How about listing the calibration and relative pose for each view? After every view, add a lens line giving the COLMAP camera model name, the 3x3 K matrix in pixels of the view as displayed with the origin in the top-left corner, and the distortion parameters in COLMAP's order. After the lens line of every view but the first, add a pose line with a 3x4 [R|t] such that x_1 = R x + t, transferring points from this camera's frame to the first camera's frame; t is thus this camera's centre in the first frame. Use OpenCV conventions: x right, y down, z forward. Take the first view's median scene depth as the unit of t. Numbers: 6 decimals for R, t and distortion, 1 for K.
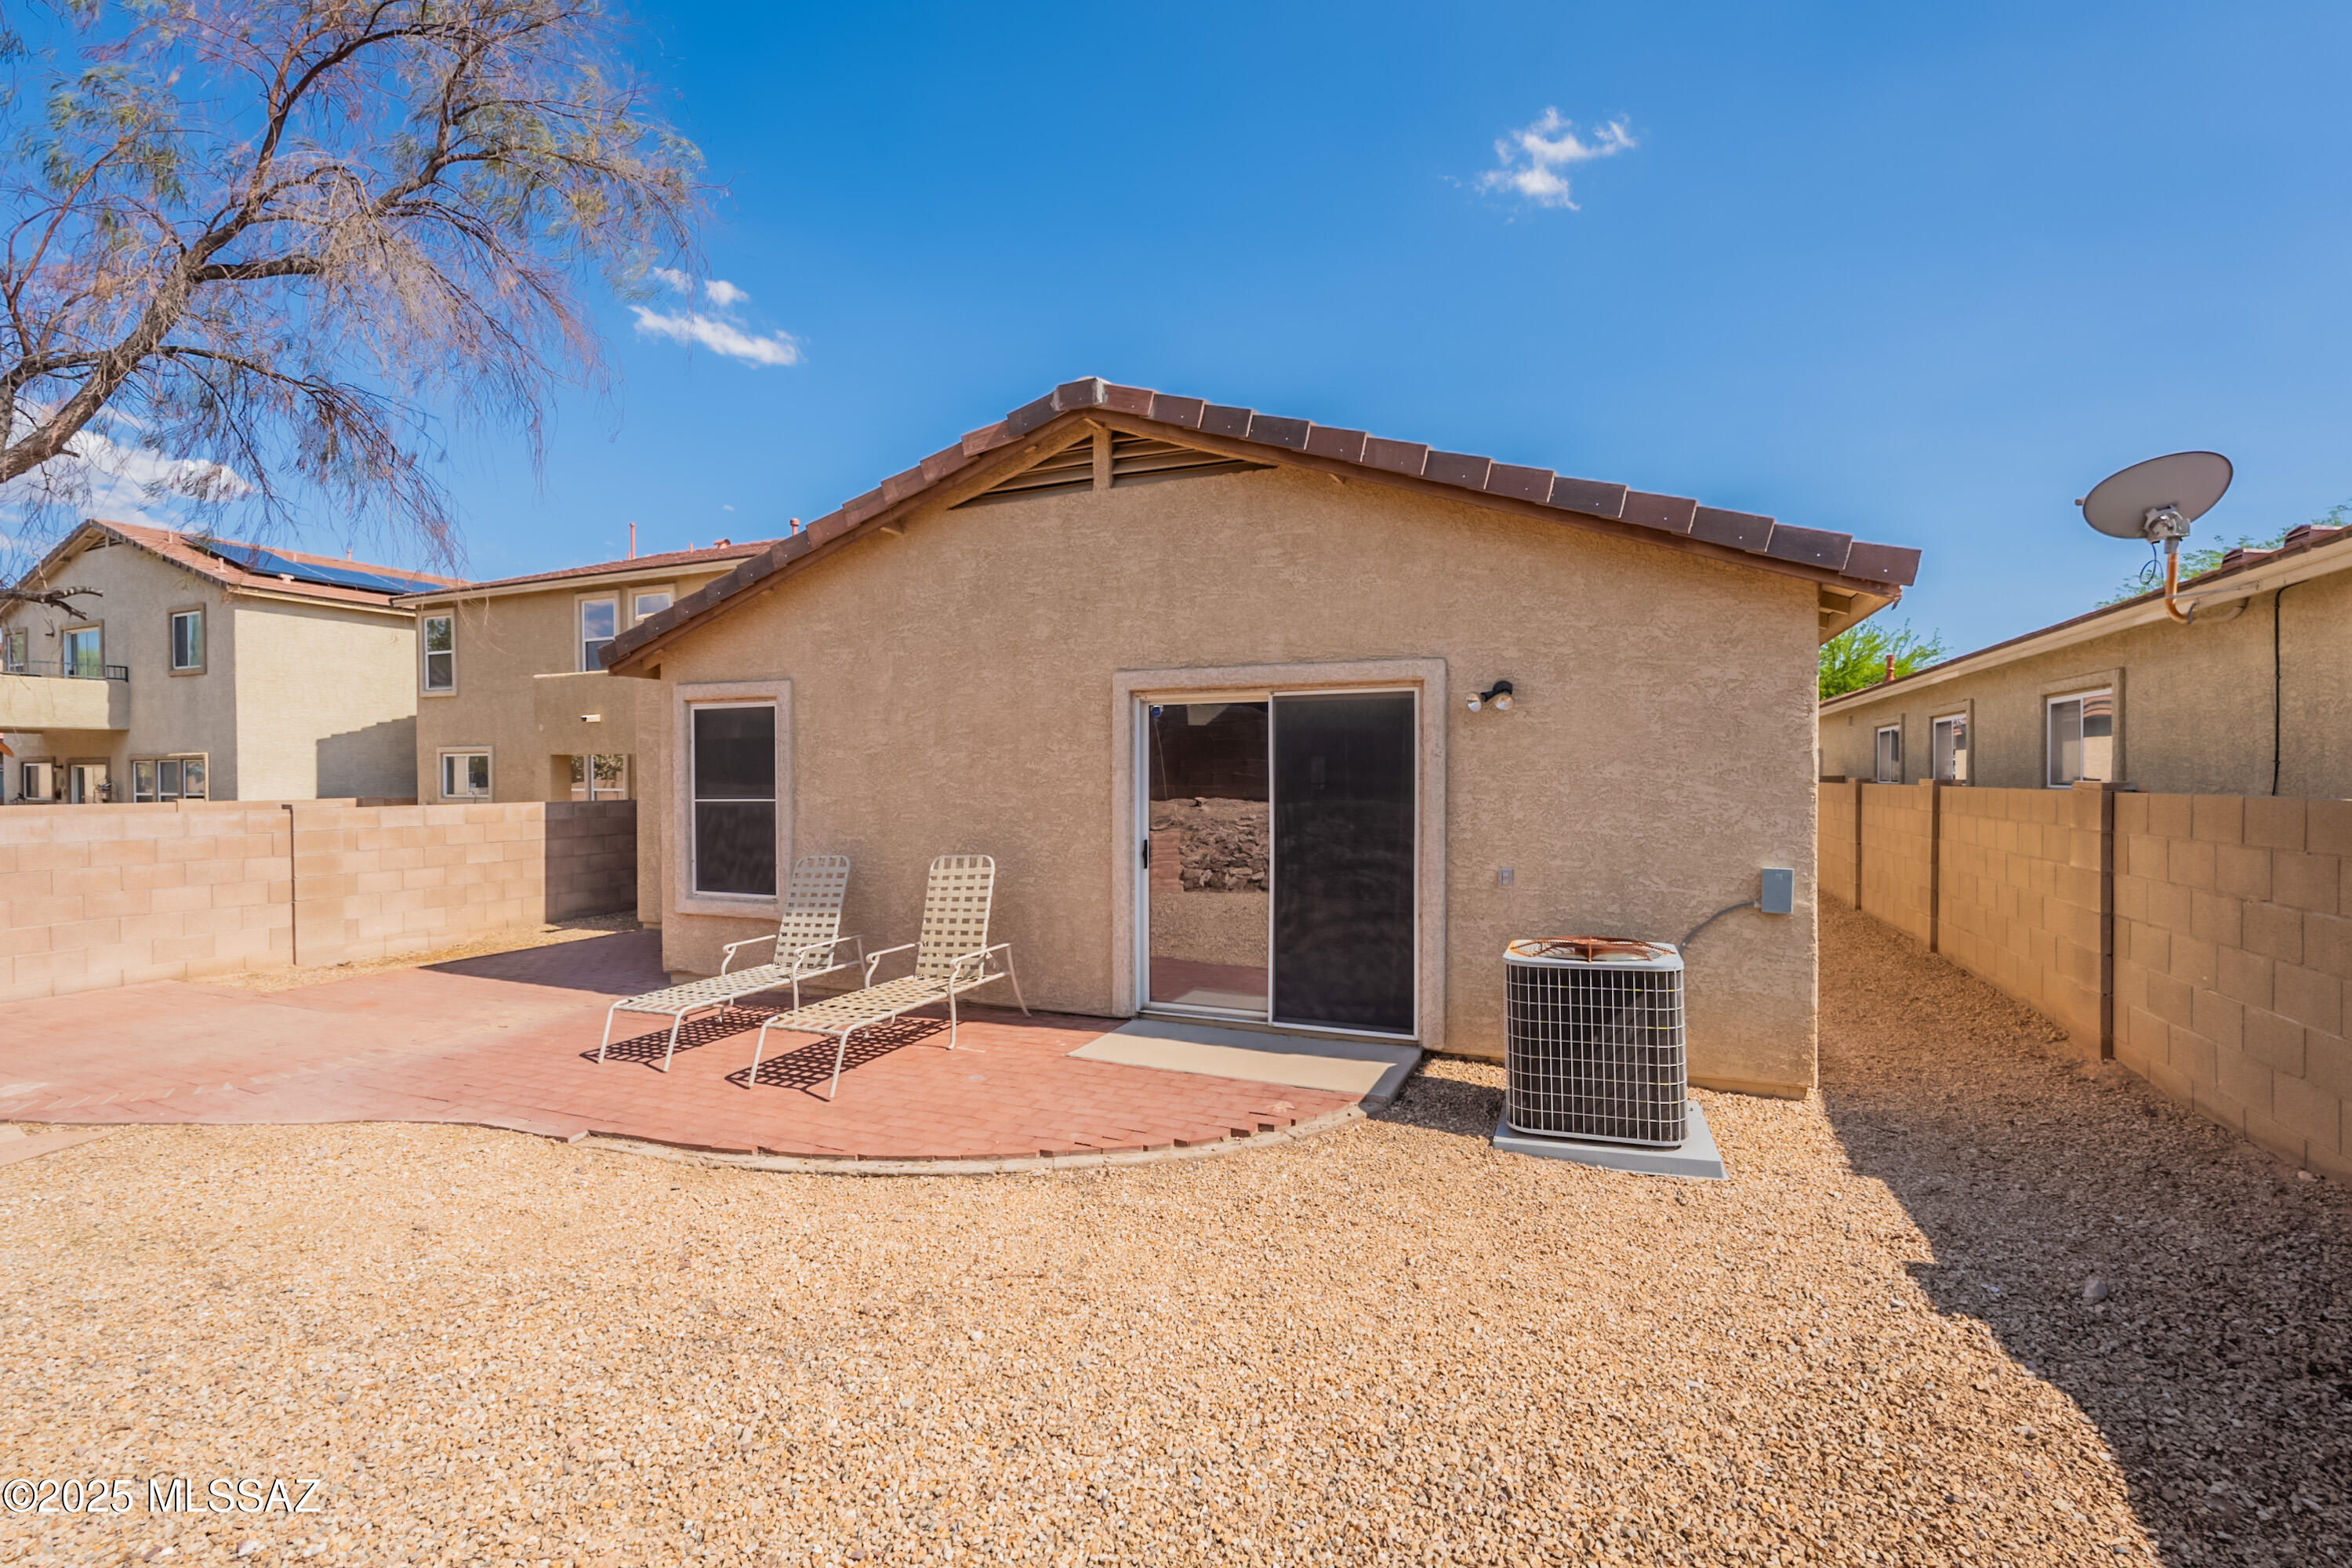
lens RADIAL K [[1028.7, 0, 1173.9], [0, 1028.7, 783.1], [0, 0, 1]] dist [-0.003611, 0.000191]
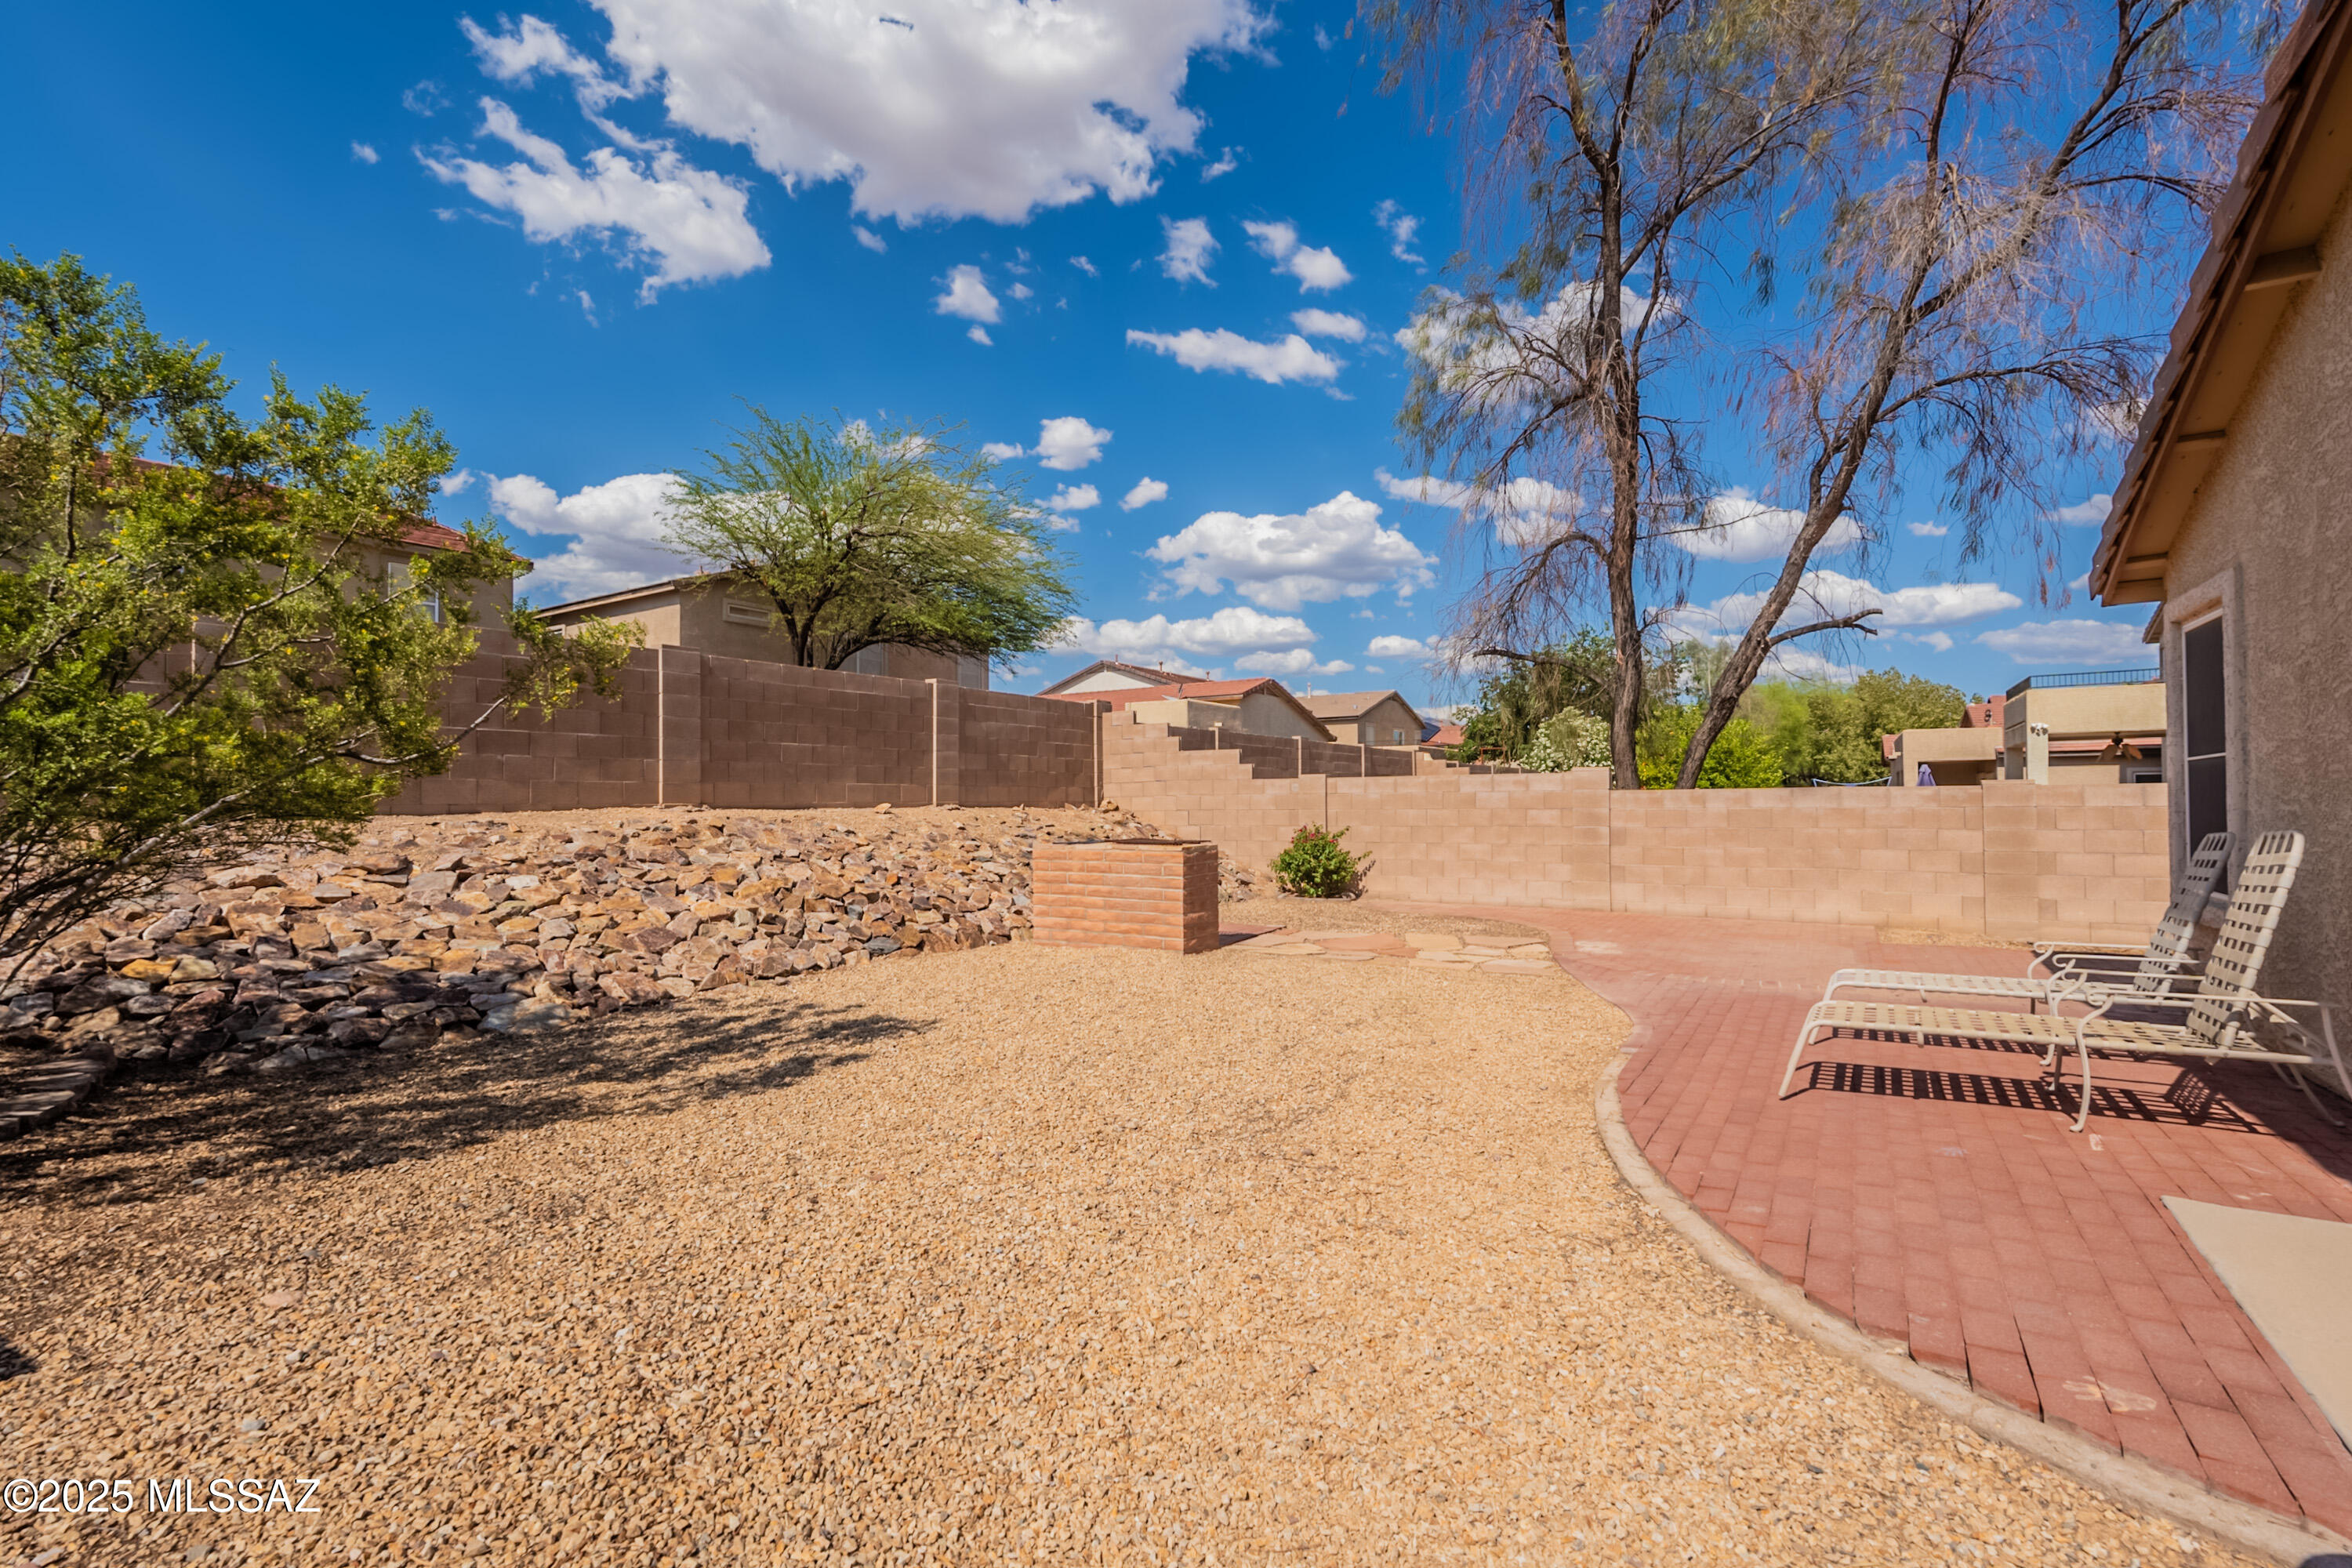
lens RADIAL K [[1028.7, 0, 1173.1], [0, 1028.7, 788.1], [0, 0, 1]] dist [-0.003611, 0.000191]
pose [[-0.170607, -0.007331, -0.985312, 0.517407], [-0.003188, 0.999971, -0.006888, 0.064694], [0.985334, 0.001967, -0.170626, 0.619165]]
